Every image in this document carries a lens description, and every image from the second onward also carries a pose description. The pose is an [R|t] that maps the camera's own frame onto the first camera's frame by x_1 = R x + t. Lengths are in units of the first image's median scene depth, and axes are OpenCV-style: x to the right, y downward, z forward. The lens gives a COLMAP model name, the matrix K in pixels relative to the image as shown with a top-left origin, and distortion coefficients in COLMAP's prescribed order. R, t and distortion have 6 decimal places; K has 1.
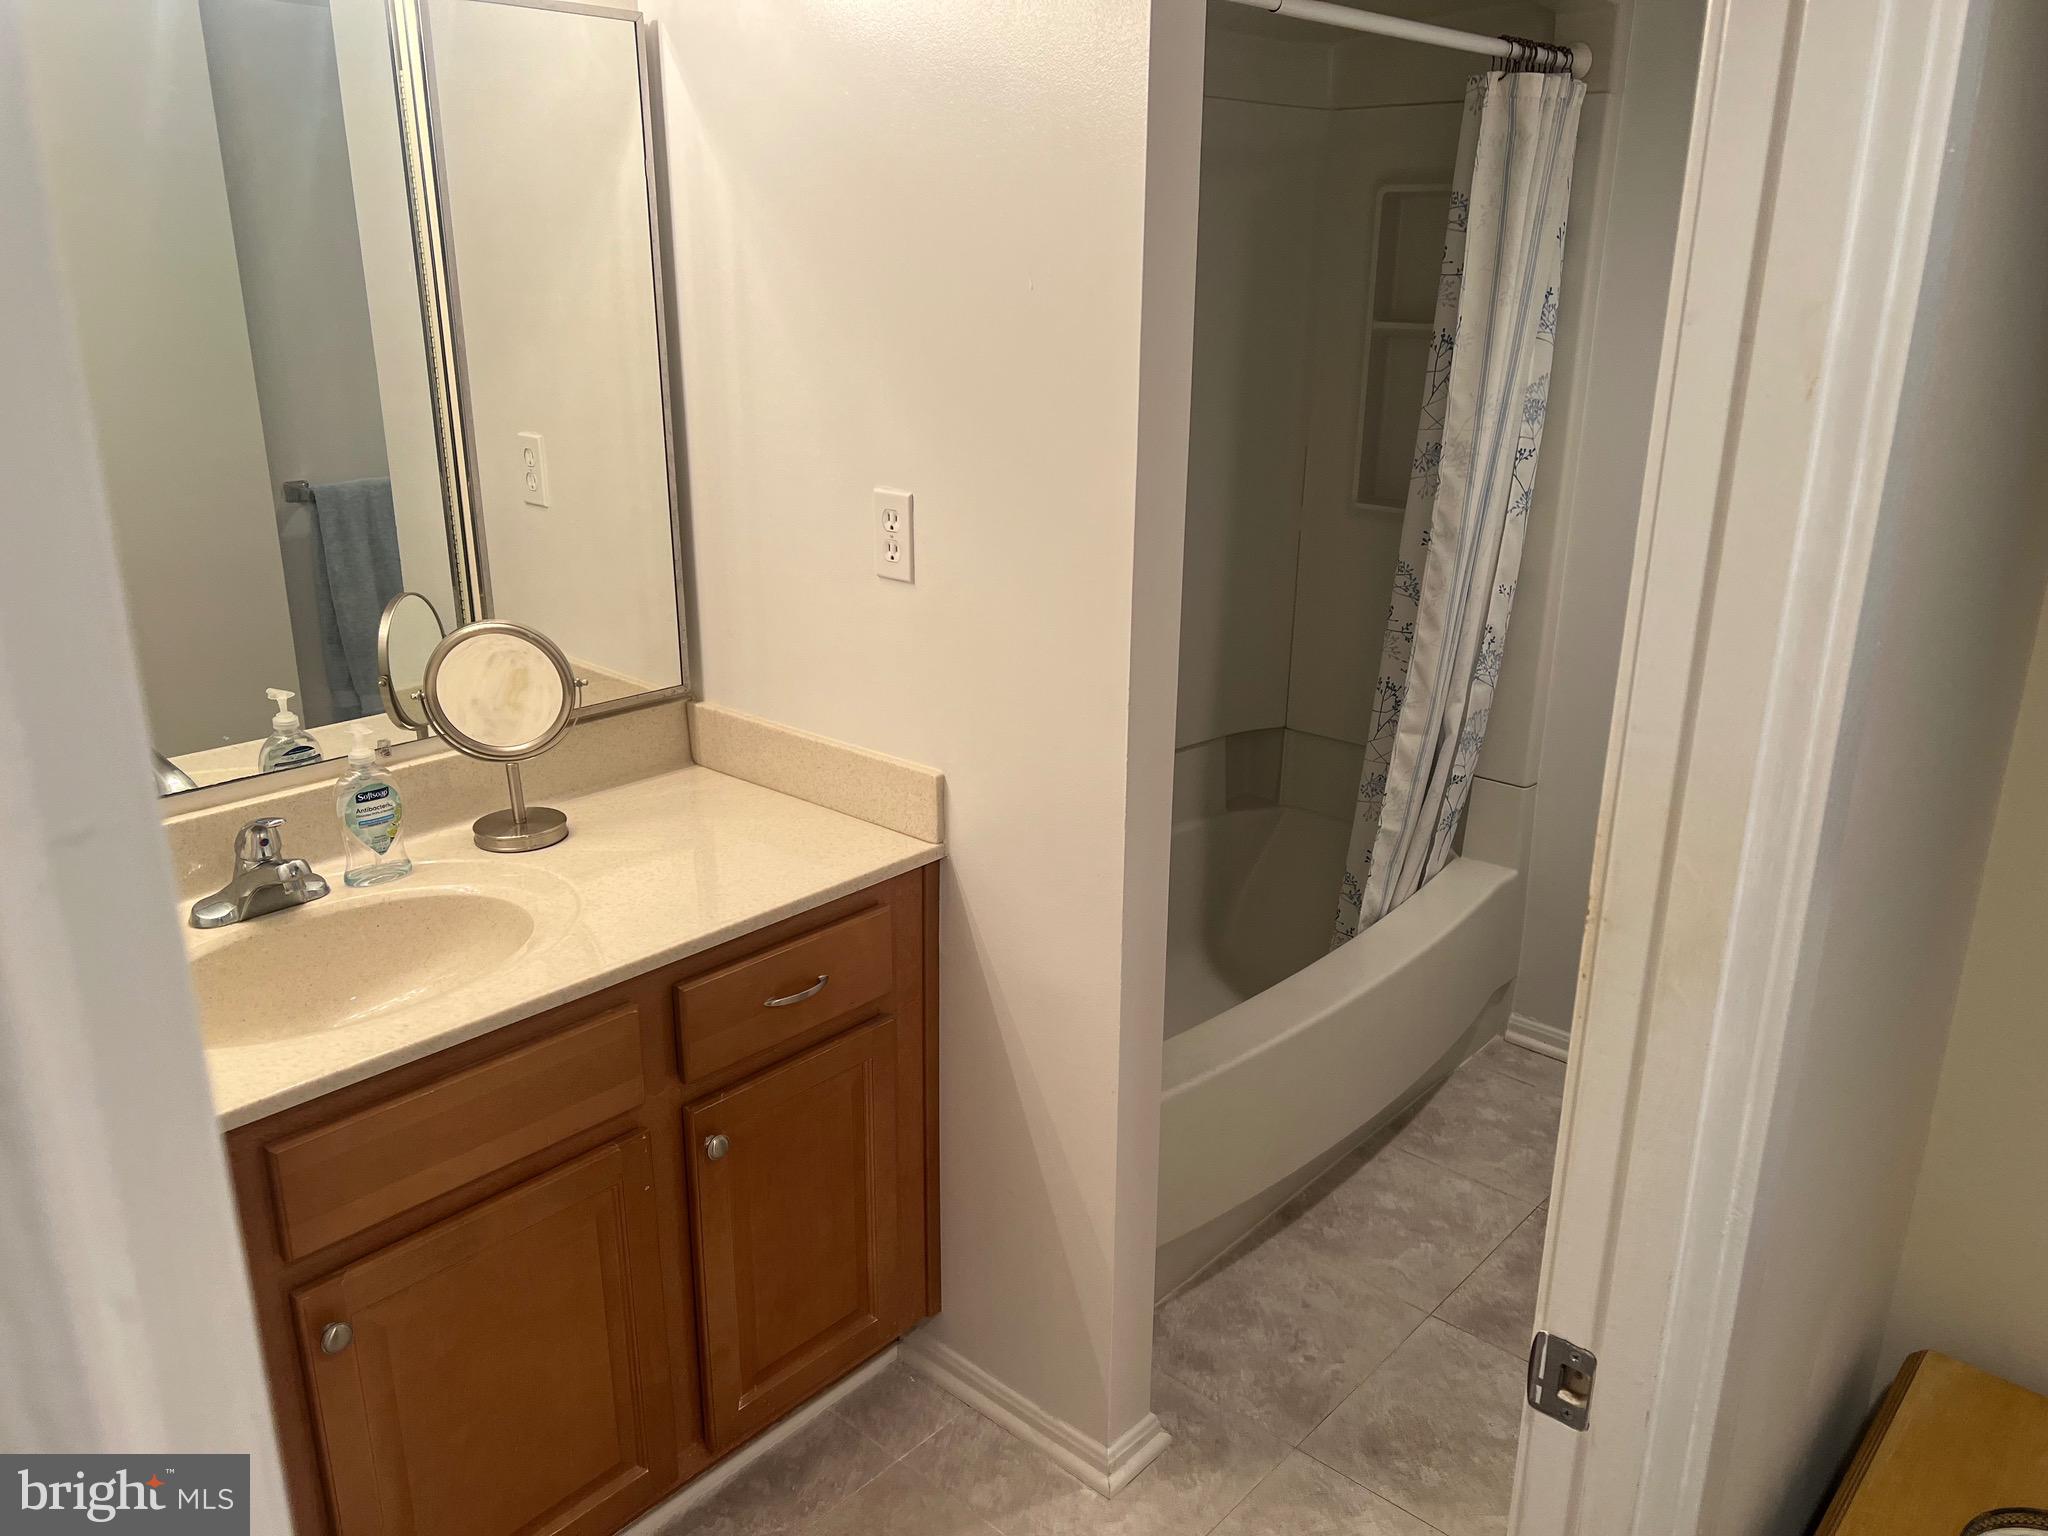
lens RADIAL K [[1541.2, 0, 1019.9], [0, 1541.2, 773.1], [0, 0, 1]] dist [0.099616, -0.174752]
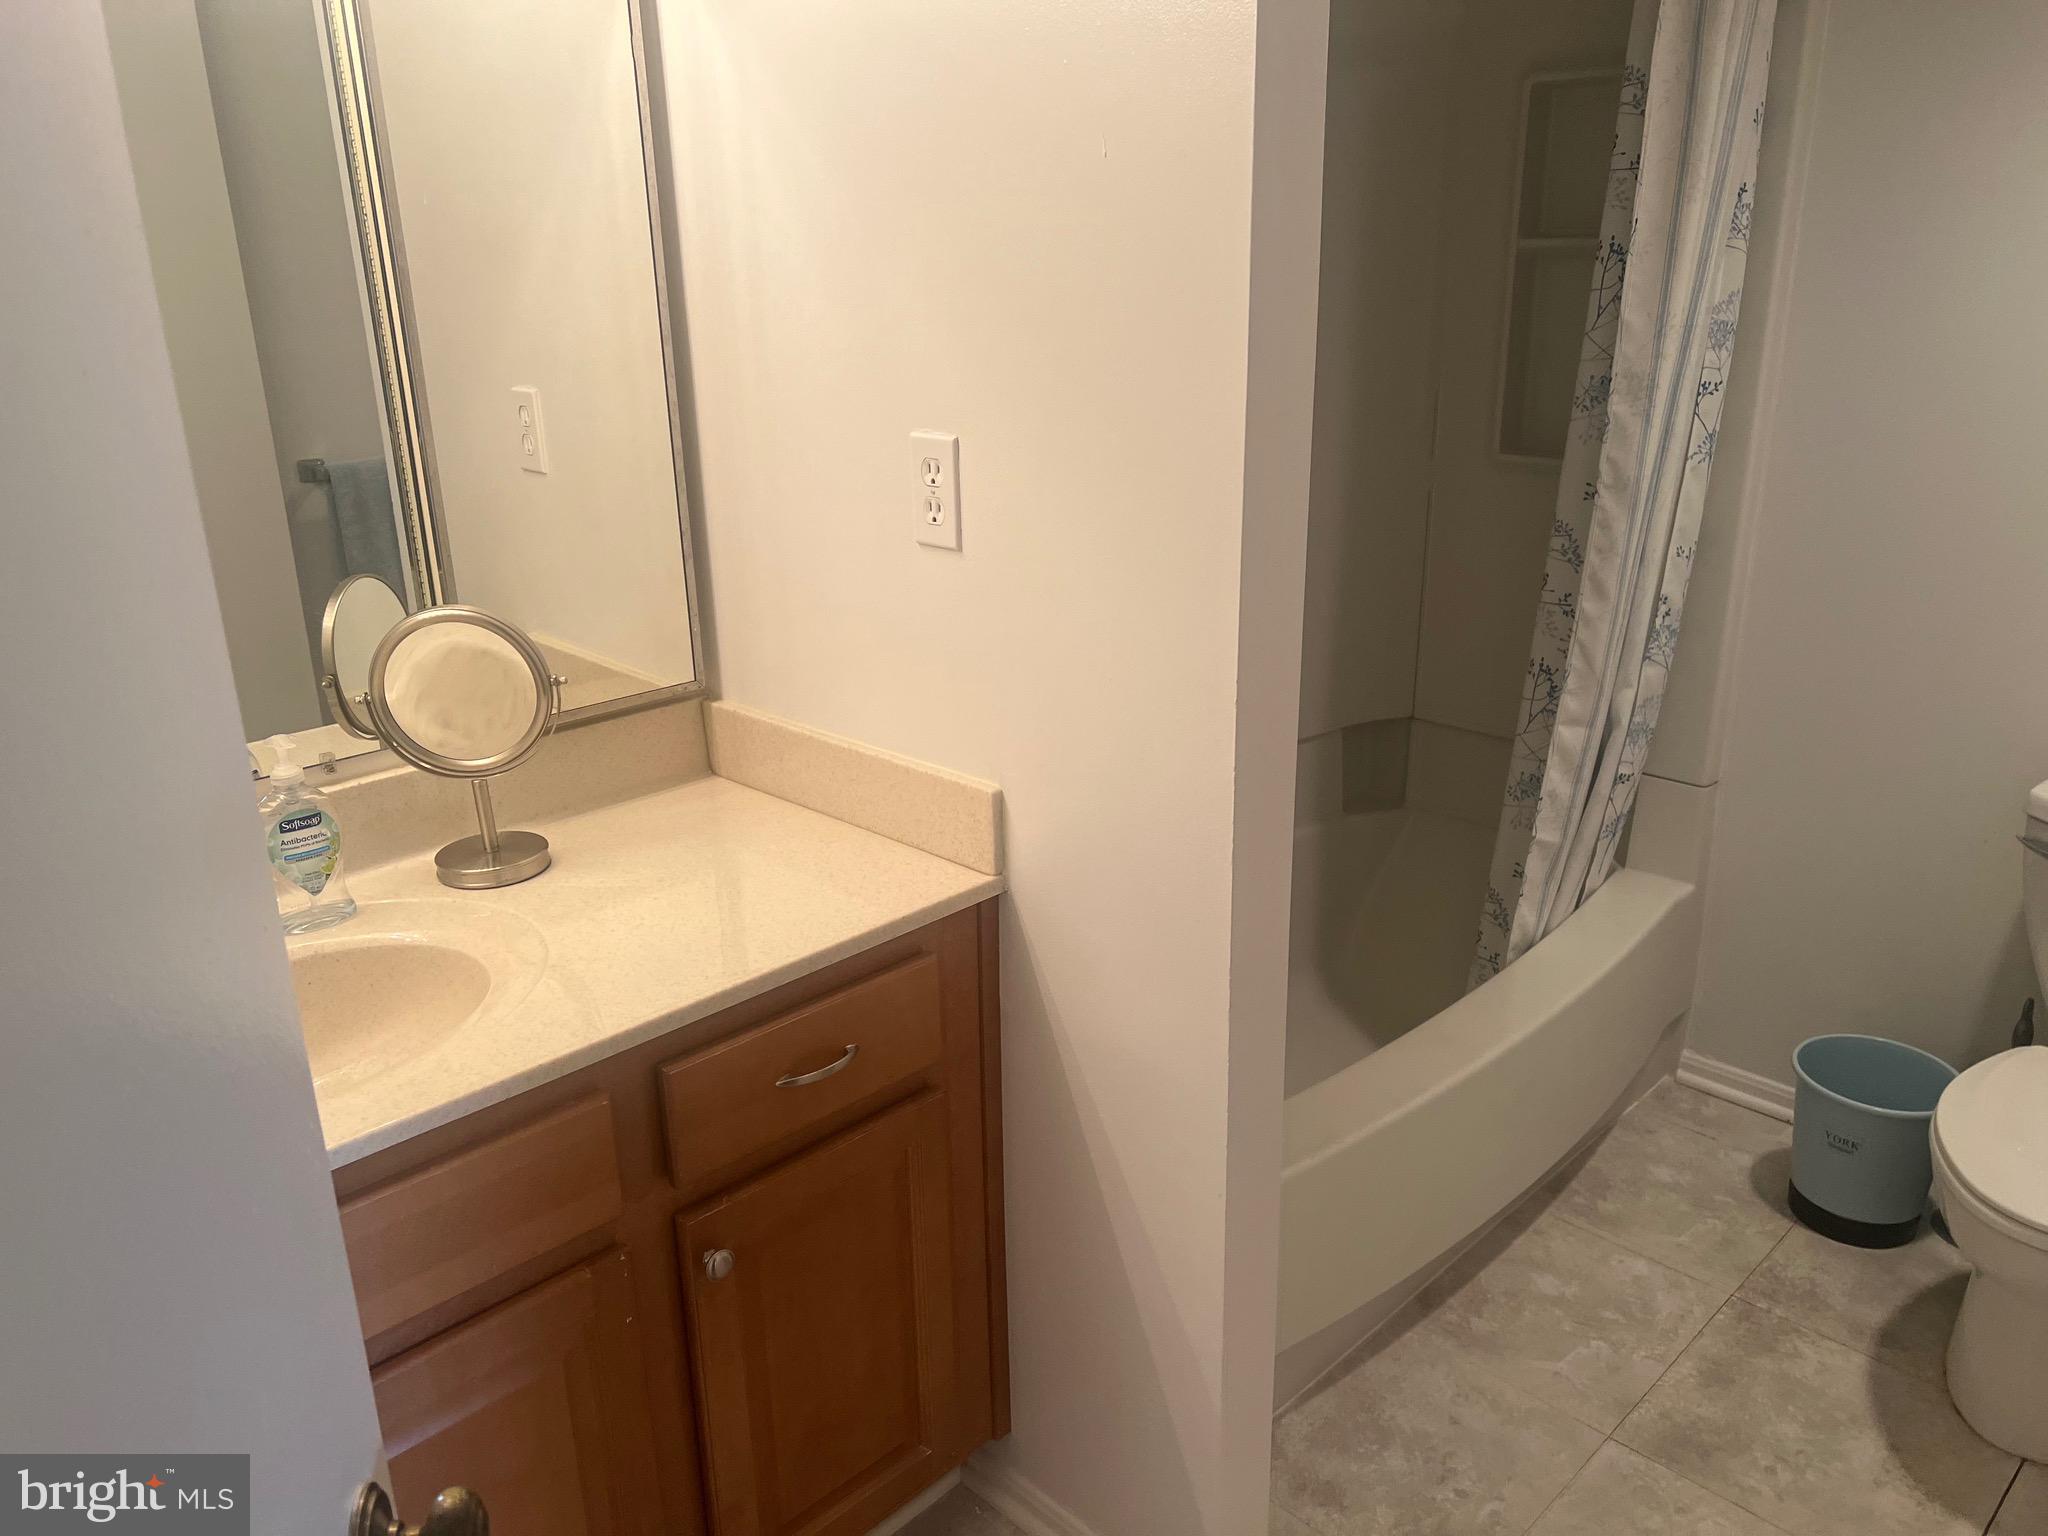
lens RADIAL K [[1551.1, 0, 1013.2], [0, 1551.1, 777.1], [0, 0, 1]] dist [0.021351, 0.001739]
pose [[0.997774, -0.007939, -0.066209, 0.007329], [0.008846, 0.999871, 0.013410, -0.012657], [0.066094, -0.013966, 0.997716, 0.152901]]
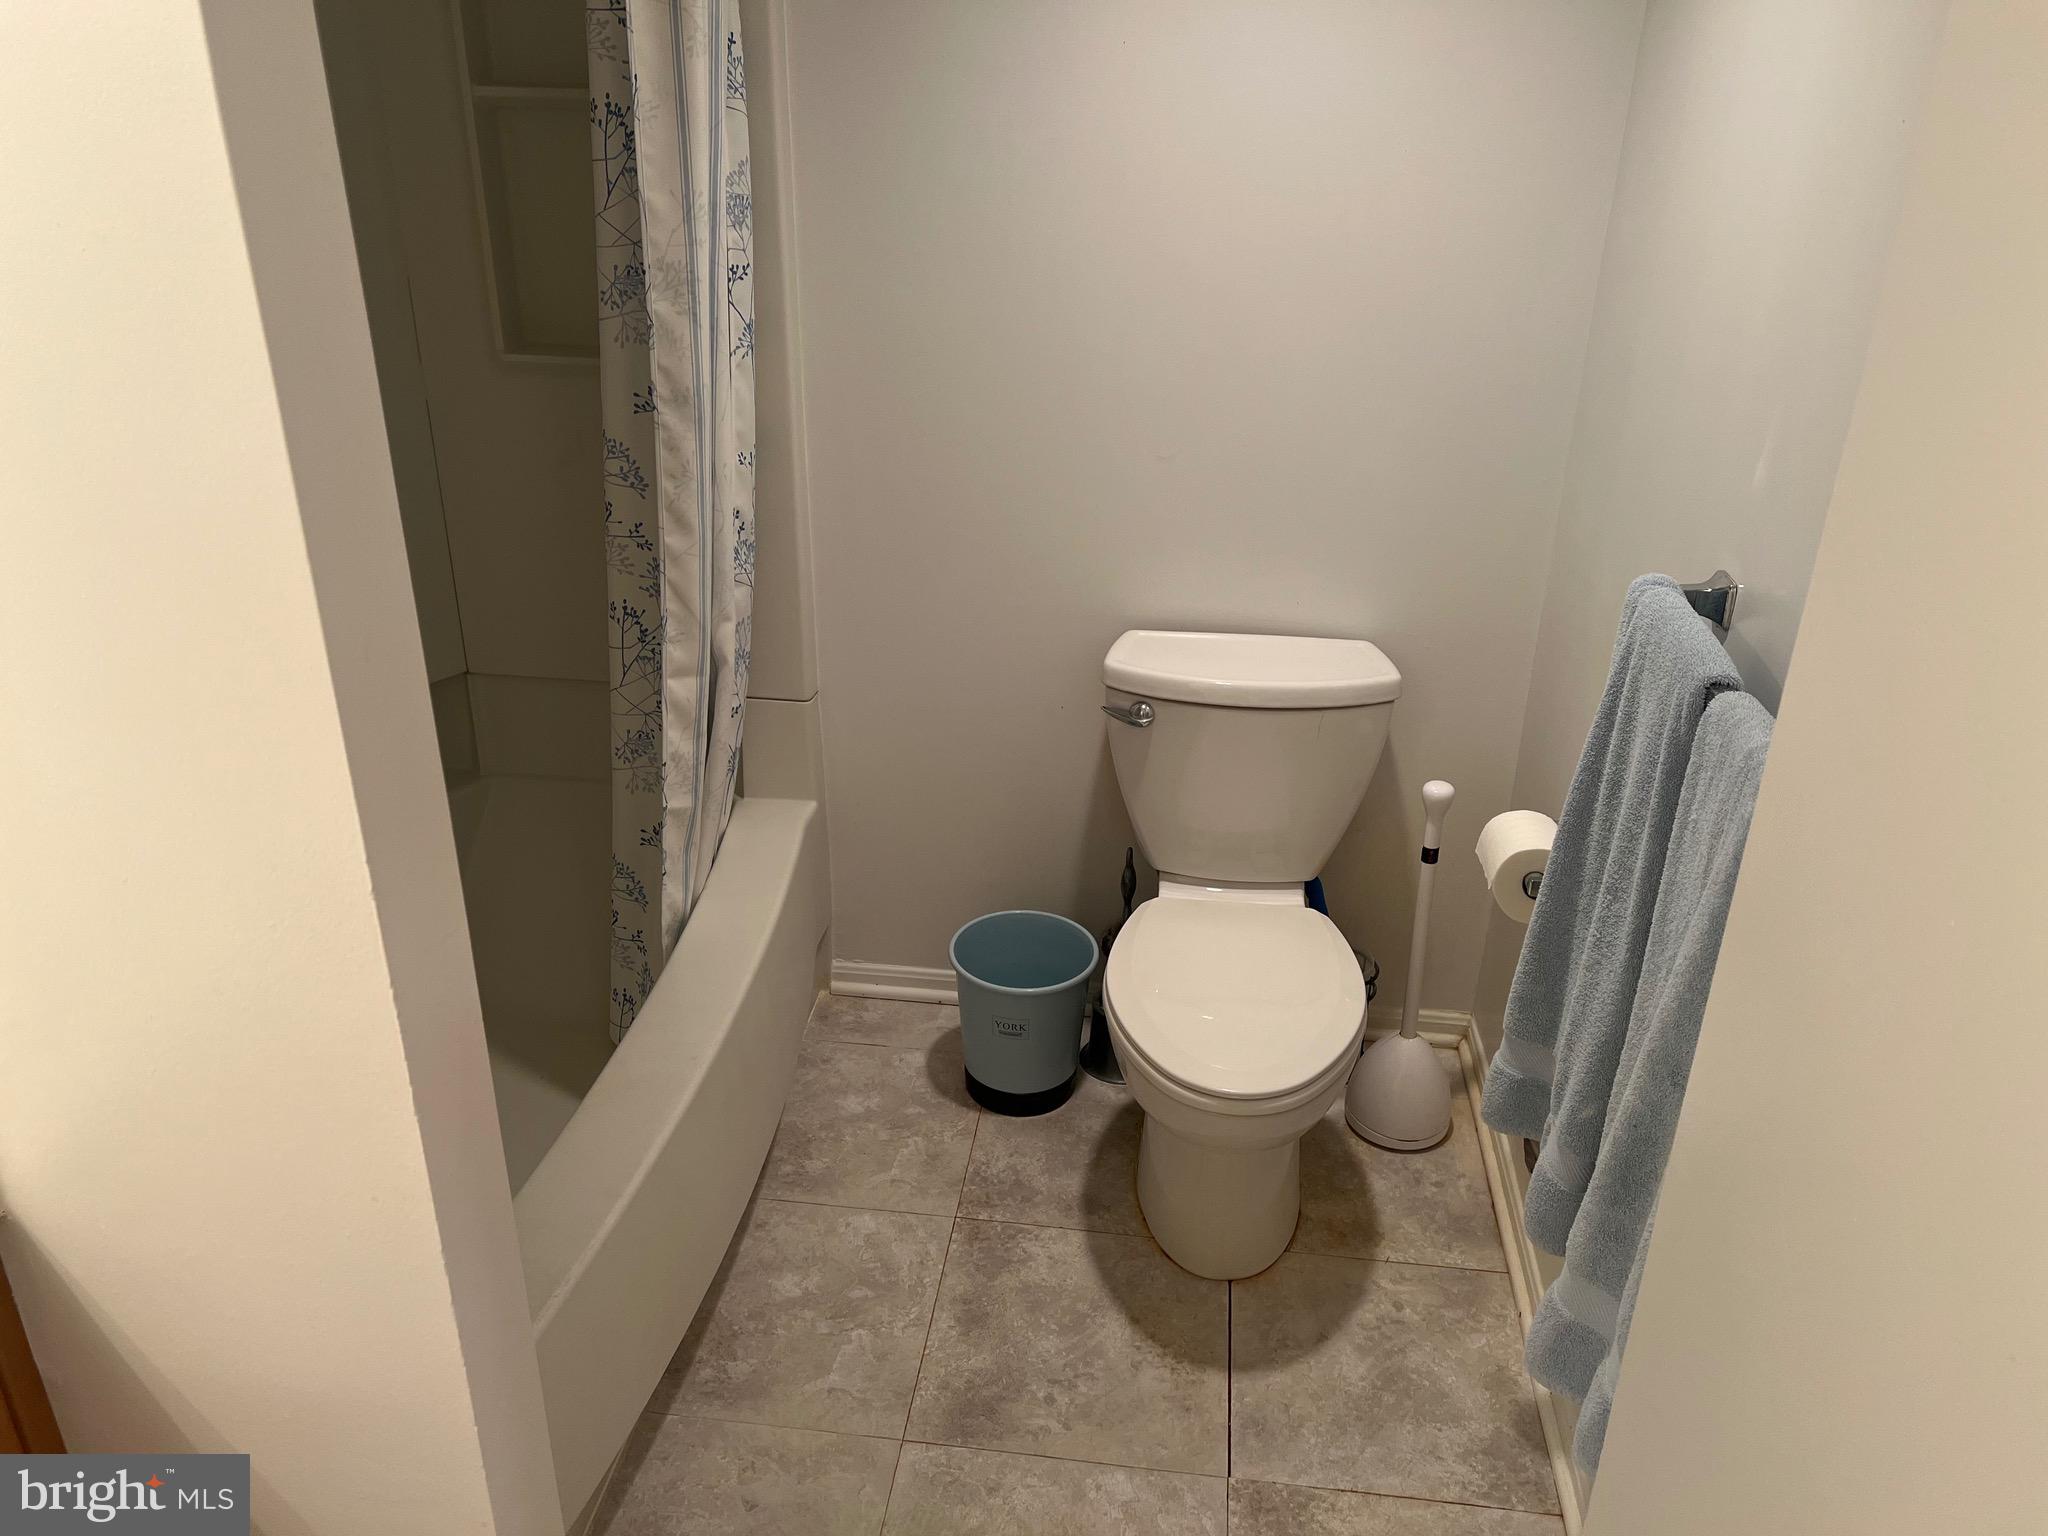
lens RADIAL K [[1541.2, 0, 1019.9], [0, 1541.2, 773.1], [0, 0, 1]] dist [0.099616, -0.174752]
pose [[0.821493, -0.243251, 0.515730, -0.004439], [0.176103, 0.968460, 0.176276, -0.087827], [-0.542343, -0.053988, 0.838421, 0.319182]]
